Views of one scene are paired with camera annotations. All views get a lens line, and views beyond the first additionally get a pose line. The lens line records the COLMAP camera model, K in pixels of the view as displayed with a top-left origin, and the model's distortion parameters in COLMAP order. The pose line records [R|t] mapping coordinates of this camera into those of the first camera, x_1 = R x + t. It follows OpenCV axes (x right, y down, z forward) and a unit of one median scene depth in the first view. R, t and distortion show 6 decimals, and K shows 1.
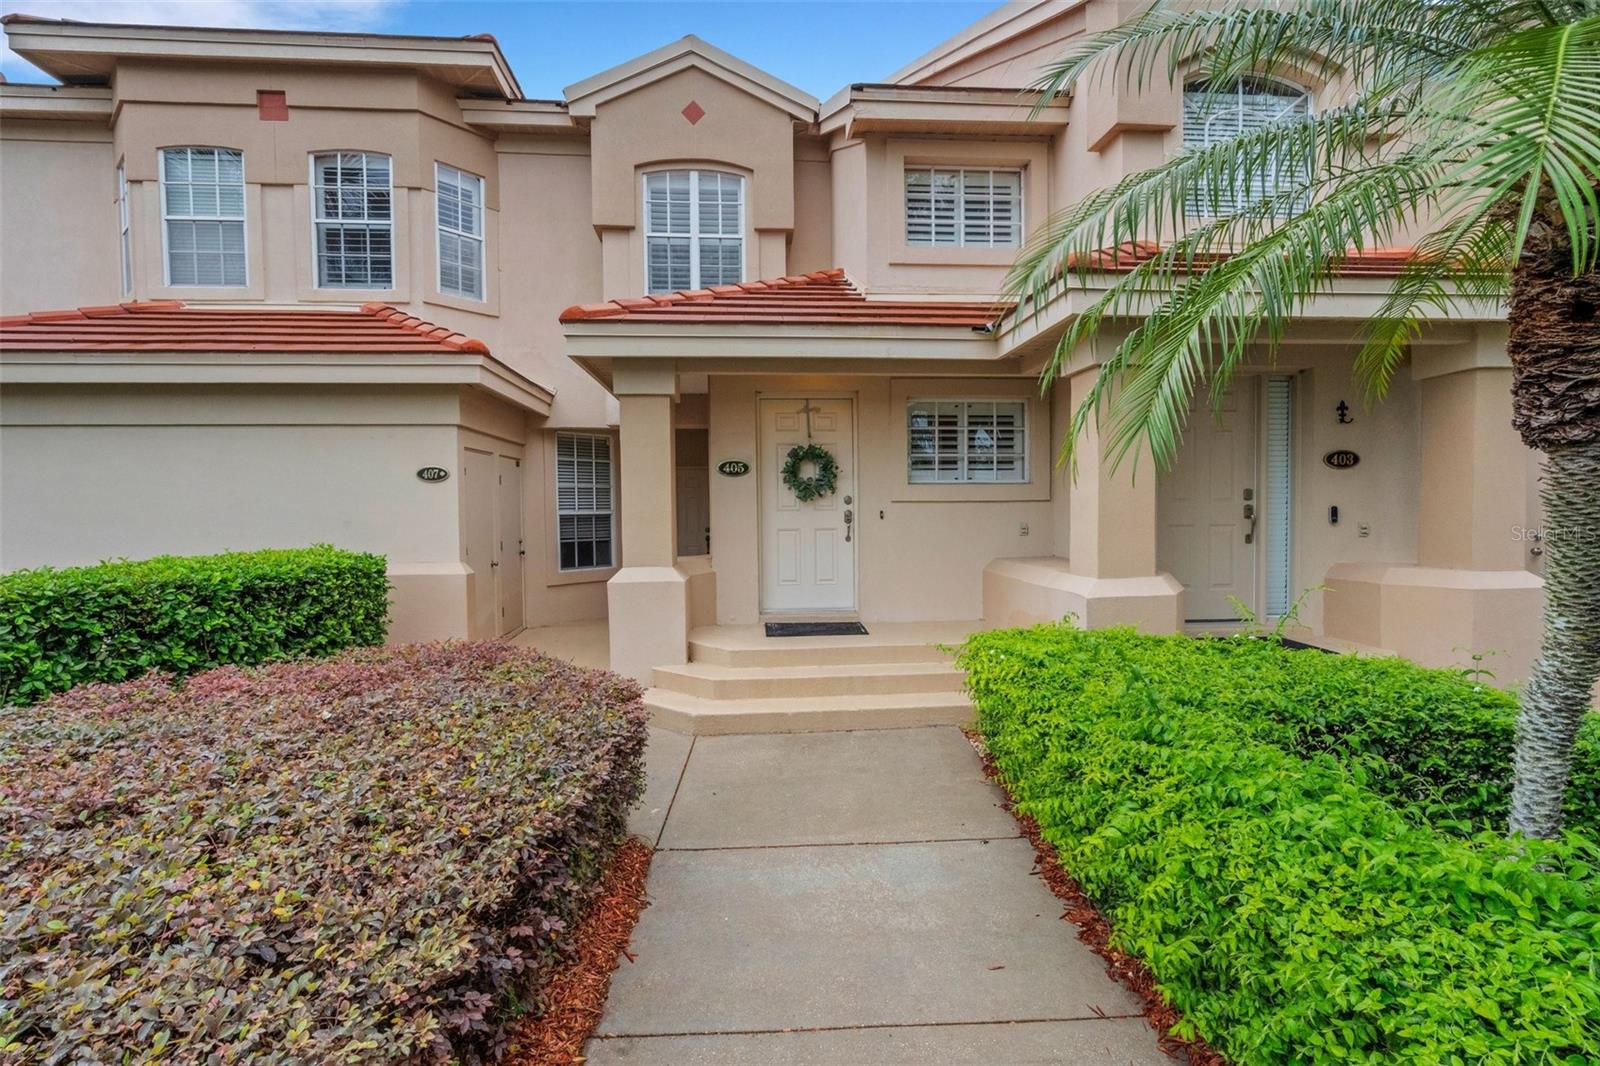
lens RADIAL K [[738.3, 0, 793.8], [0, 738.3, 528.3], [0, 0, 1]] dist [-0.000324, 0.000576]
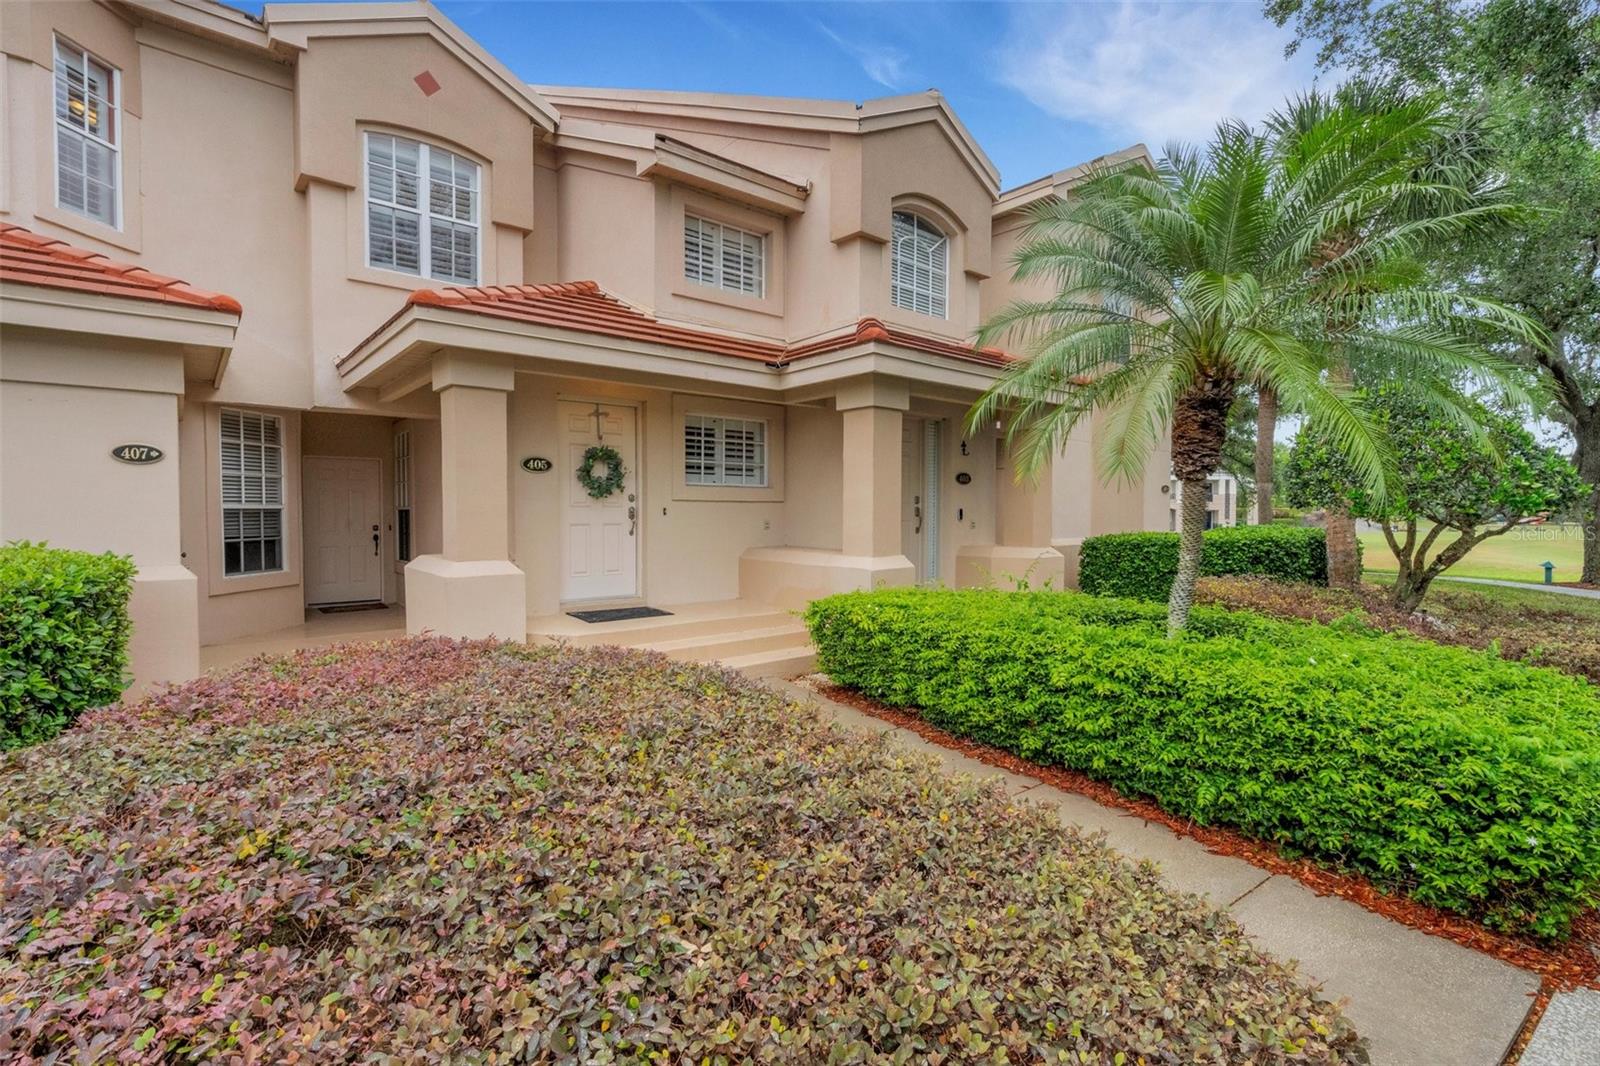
lens RADIAL K [[738.3, 0, 793.8], [0, 738.3, 528.3], [0, 0, 1]] dist [-0.000324, 0.000576]
pose [[0.814880, -0.002531, 0.579624, -0.370237], [0.004047, 0.999991, -0.001323, 0.009678], [-0.579615, 0.003424, 0.814883, -0.045081]]
